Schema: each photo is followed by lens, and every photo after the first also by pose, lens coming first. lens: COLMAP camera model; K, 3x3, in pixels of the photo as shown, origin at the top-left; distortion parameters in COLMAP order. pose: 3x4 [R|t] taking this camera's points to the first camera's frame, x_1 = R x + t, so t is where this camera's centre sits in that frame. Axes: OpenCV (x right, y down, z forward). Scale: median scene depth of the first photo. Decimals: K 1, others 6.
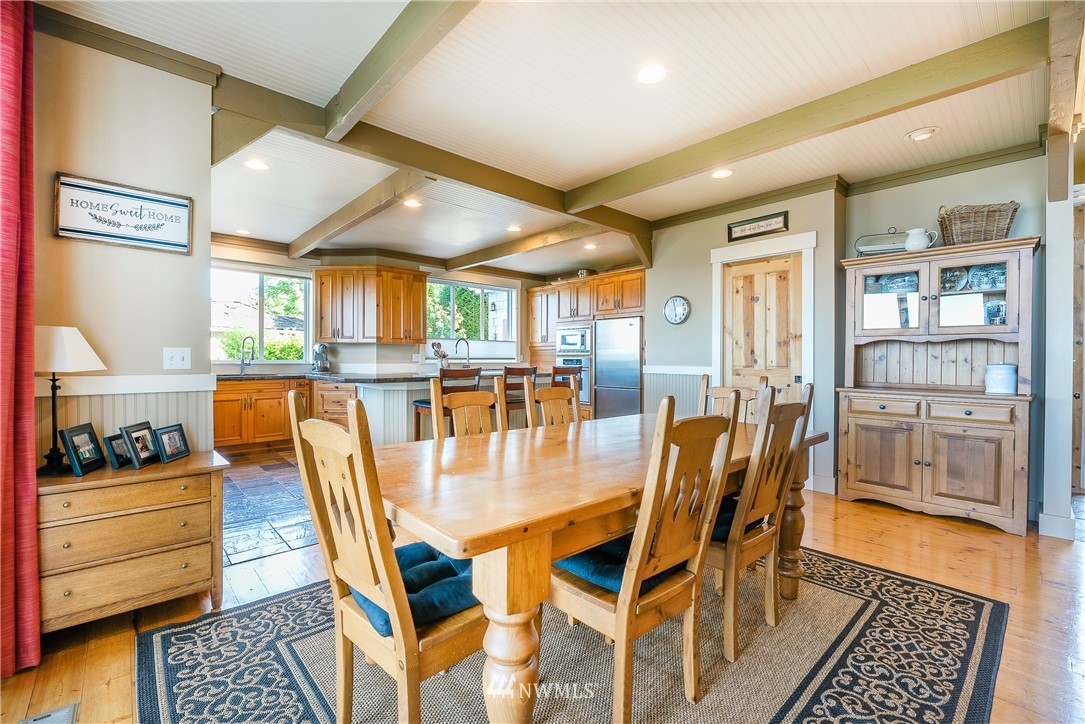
lens RADIAL K [[463.2, 0, 537.7], [0, 463.2, 362.3], [0, 0, 1]] dist [-0.007868, 0.000000]
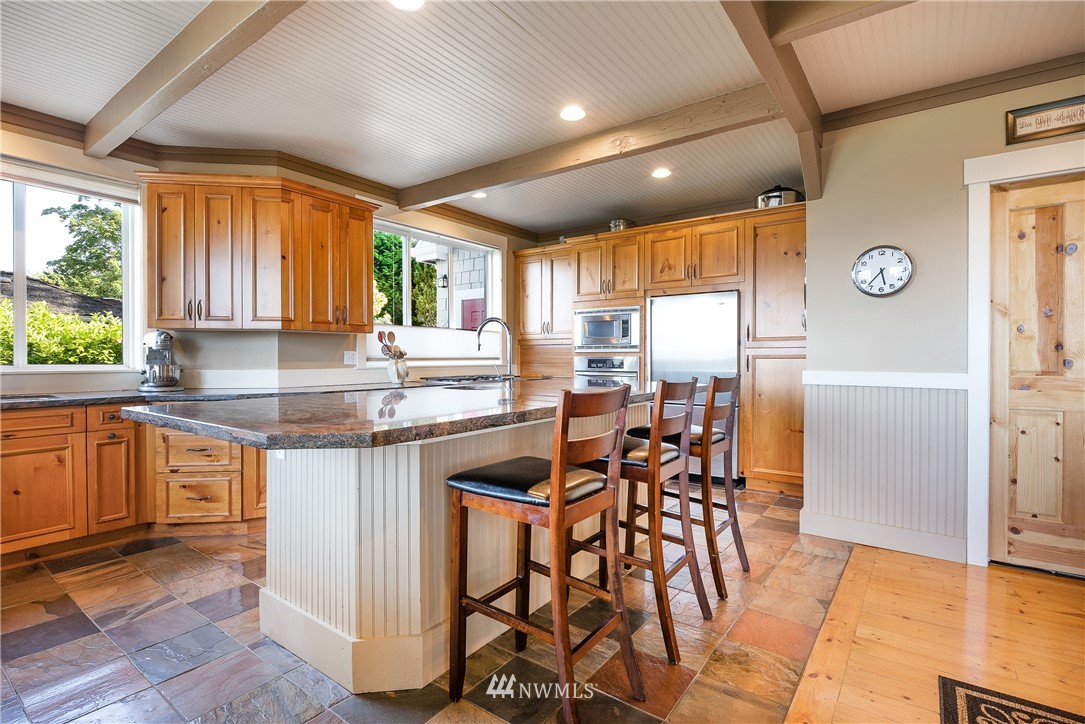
lens RADIAL K [[520.5, 0, 538.3], [0, 520.5, 361.2], [0, 0, 1]] dist [-0.003217, -0.000934]
pose [[0.979961, -0.005267, 0.199118, -0.187751], [0.005179, 0.999986, 0.000961, -0.006288], [-0.199120, 0.000089, 0.979975, 0.382833]]
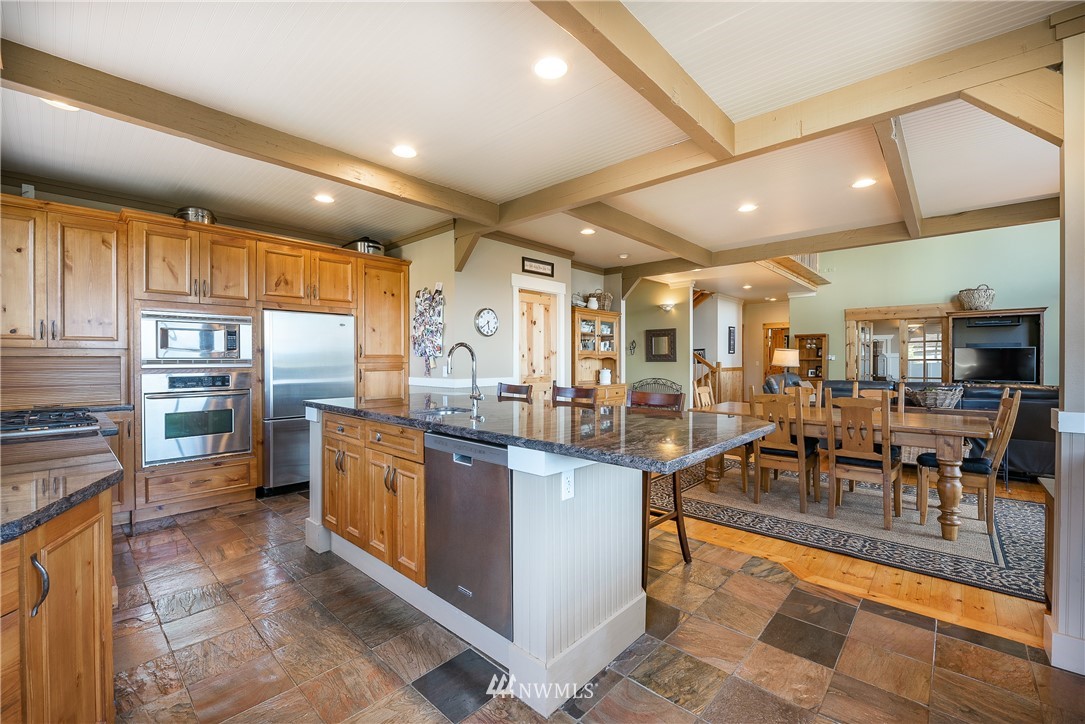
lens RADIAL K [[457.9, 0, 543.4], [0, 457.9, 360.0], [0, 0, 1]] dist [-0.007694, -0.000354]
pose [[-0.104537, -0.002914, 0.994517, -0.569614], [0.009987, 0.999942, 0.003980, -0.027898], [-0.994471, 0.010348, -0.104502, 0.801610]]
